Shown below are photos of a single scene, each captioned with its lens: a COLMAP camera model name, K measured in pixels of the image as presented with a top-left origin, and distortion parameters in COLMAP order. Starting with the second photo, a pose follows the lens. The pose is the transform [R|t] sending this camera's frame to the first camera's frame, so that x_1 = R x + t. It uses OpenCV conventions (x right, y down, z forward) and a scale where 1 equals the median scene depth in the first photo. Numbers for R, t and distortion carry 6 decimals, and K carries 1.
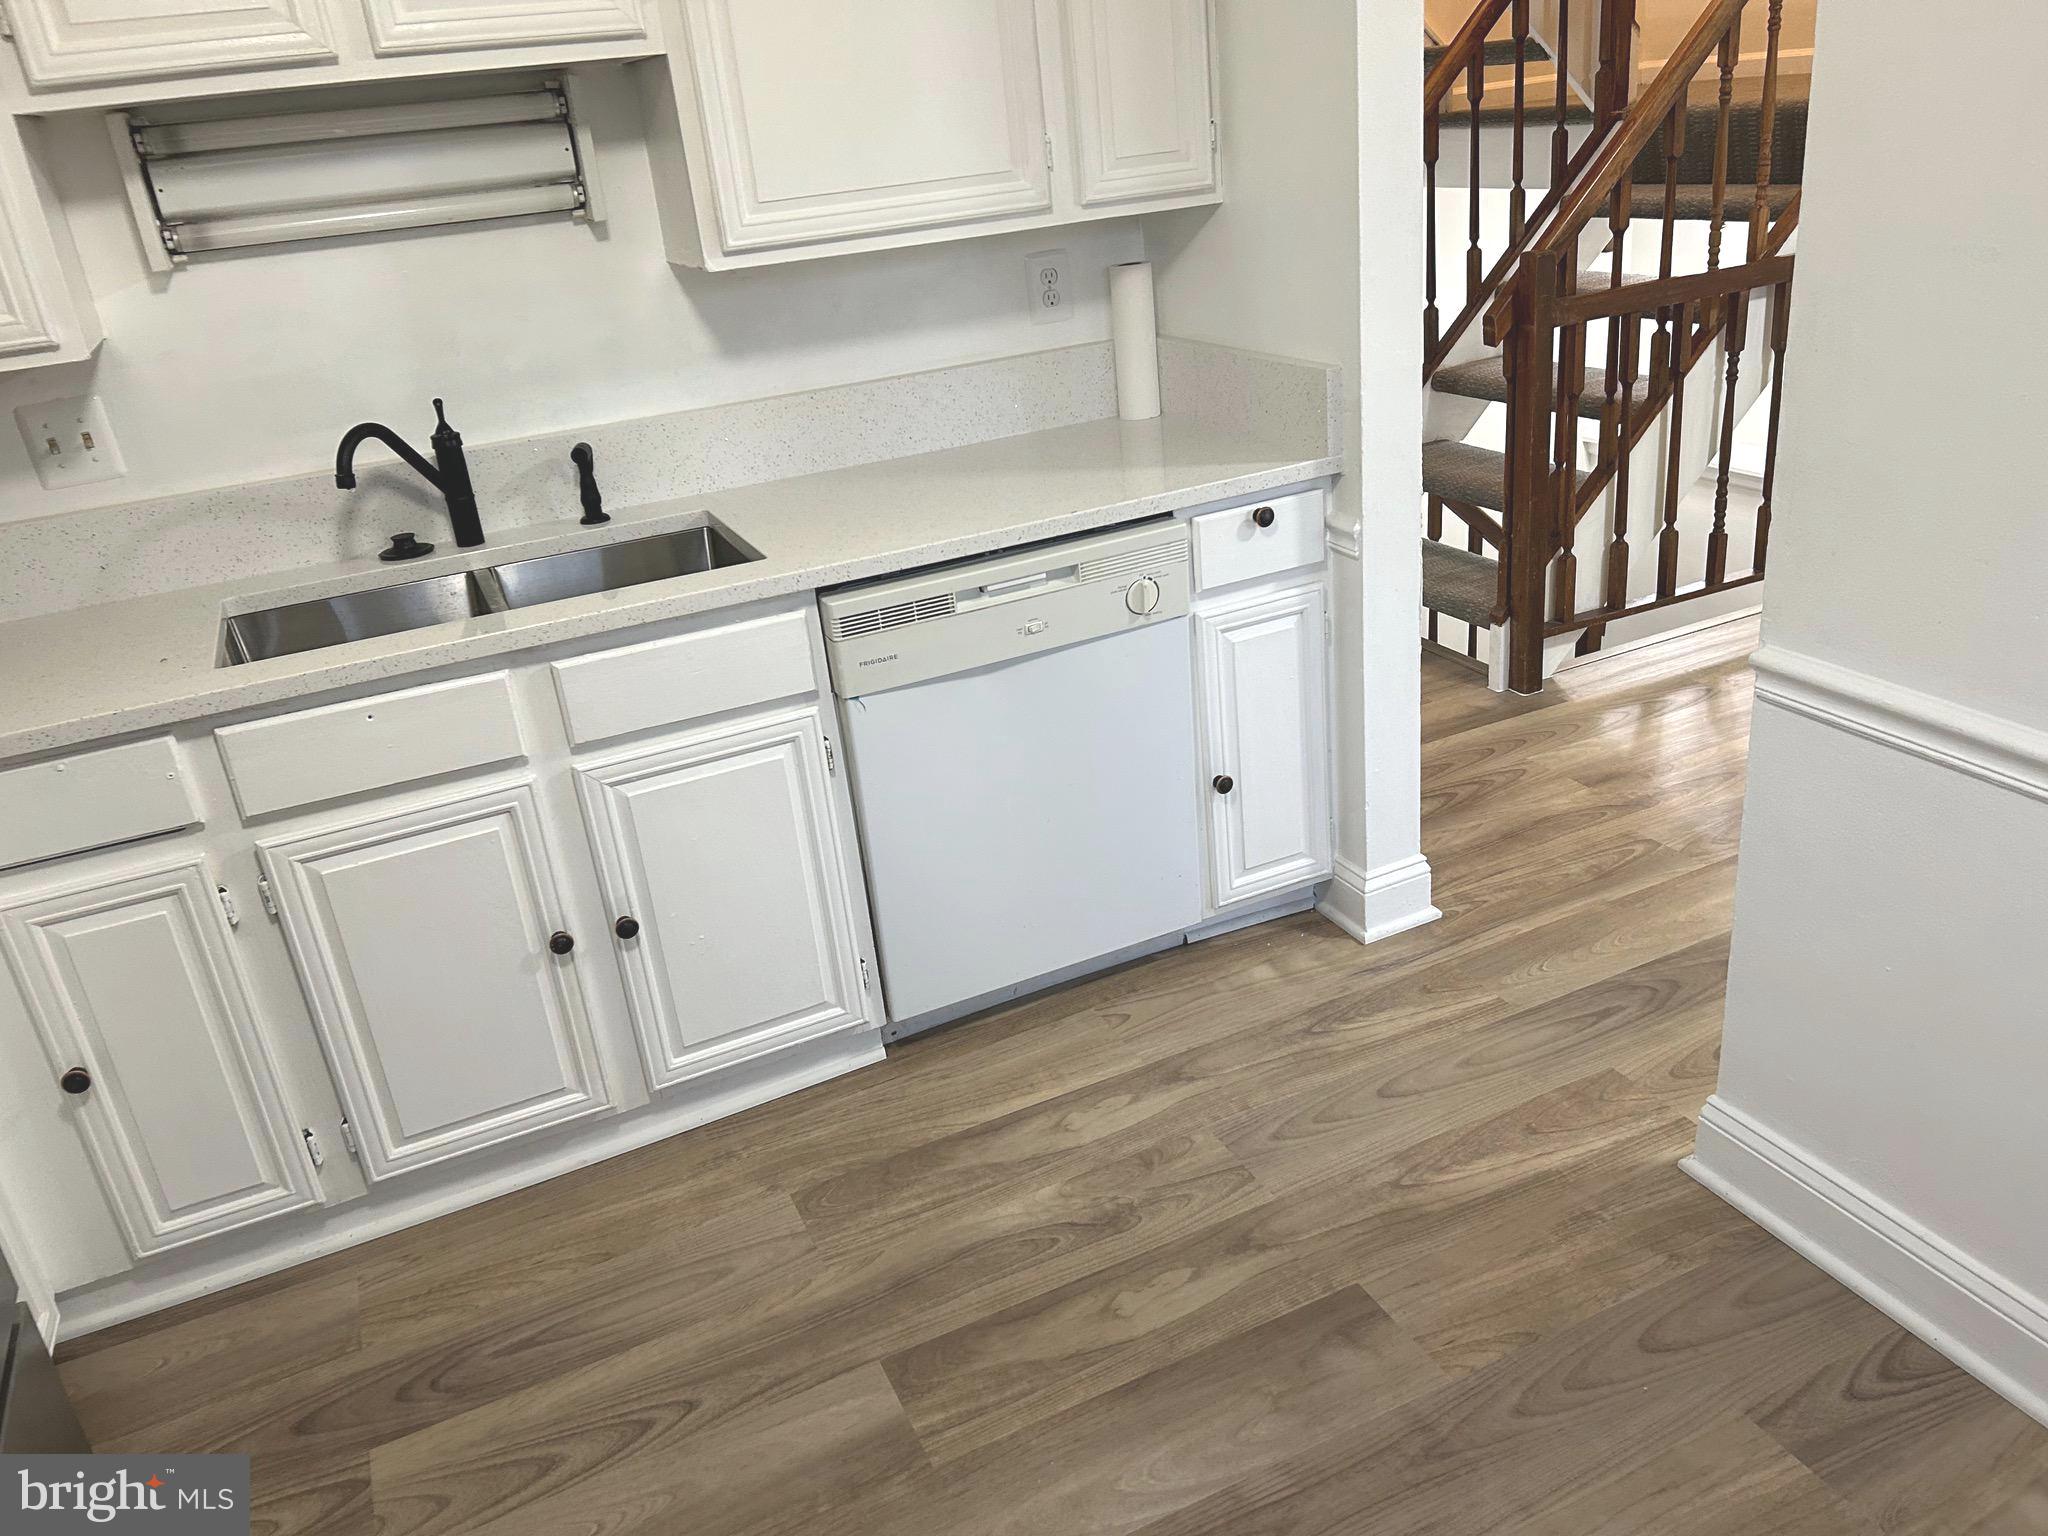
lens RADIAL K [[1546.5, 0, 1038.2], [0, 1546.5, 770.9], [0, 0, 1]] dist [0.065645, -0.074884]
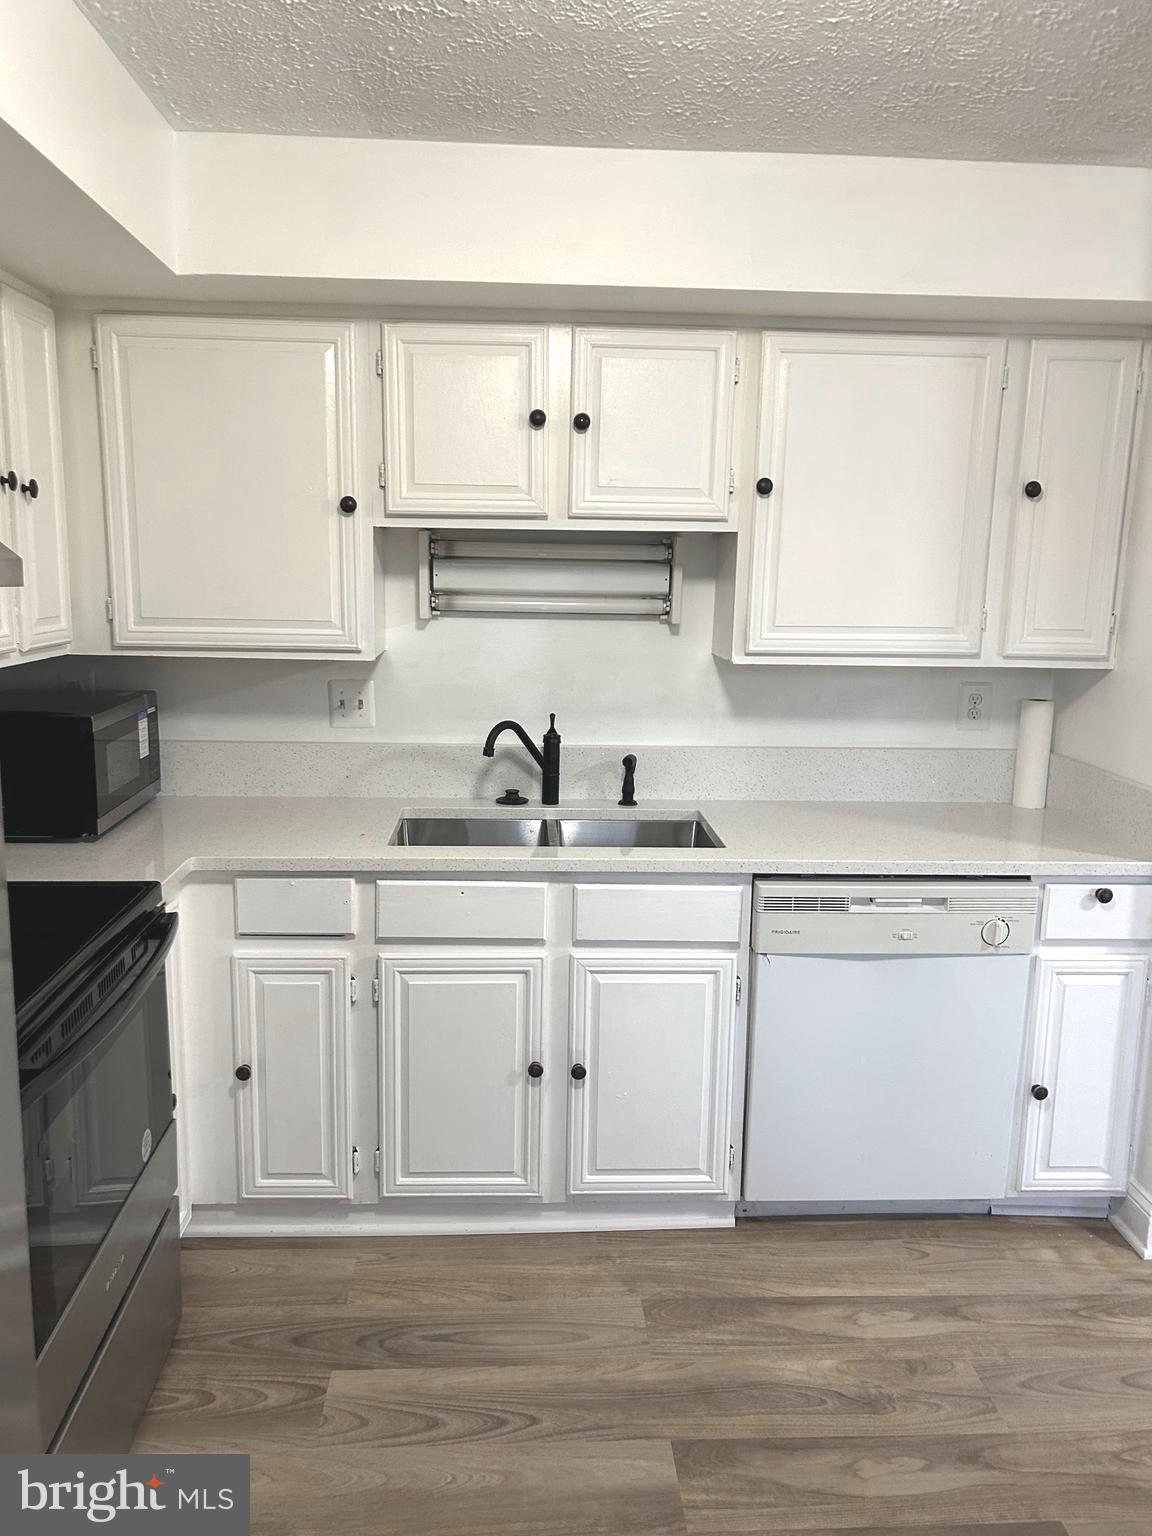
lens RADIAL K [[1159.8, 0, 569.1], [0, 1159.8, 766.3], [0, 0, 1]] dist [0.065645, -0.074884]
pose [[0.922098, 0.176040, -0.344596, 0.056712], [-0.247333, 0.952998, -0.174987, 0.020747], [0.297594, 0.246585, 0.922298, -0.091129]]
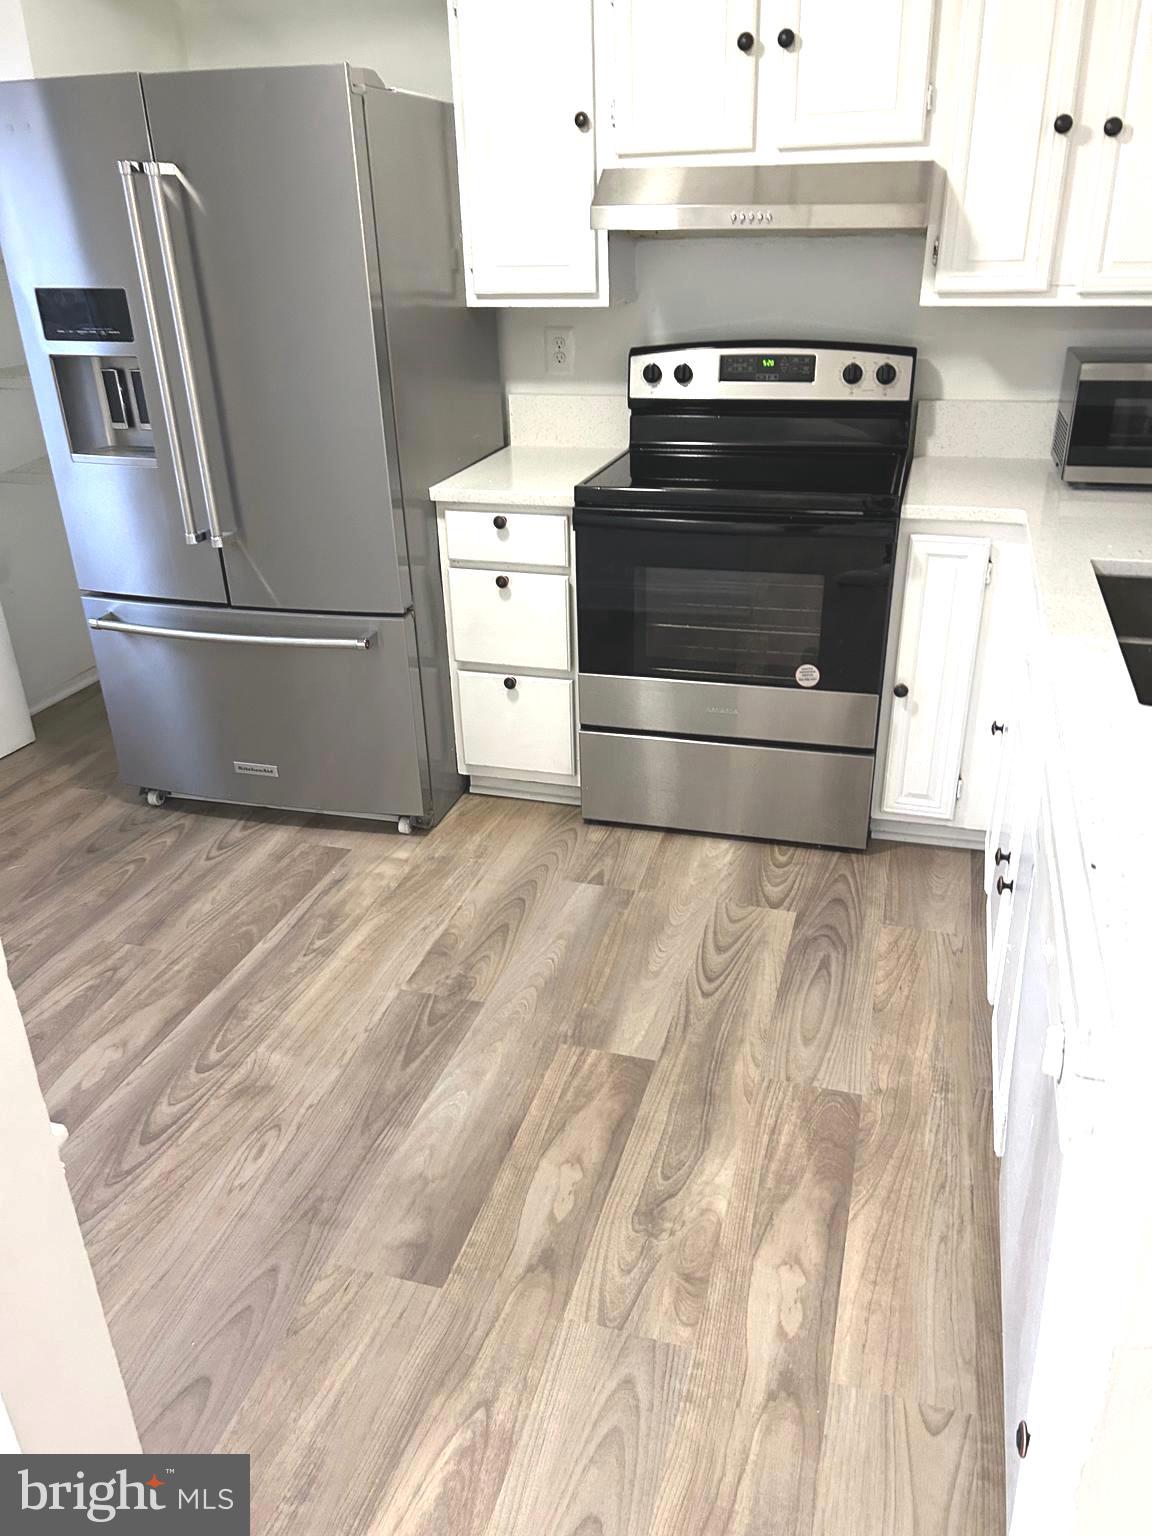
lens RADIAL K [[1159.8, 0, 581.4], [0, 1159.8, 772.8], [0, 0, 1]] dist [0.065645, -0.074884]
pose [[-0.653848, 0.419503, -0.629683, 0.468963], [-0.226767, 0.685318, 0.692037, -0.500859], [0.721845, 0.595279, -0.352964, 1.031651]]
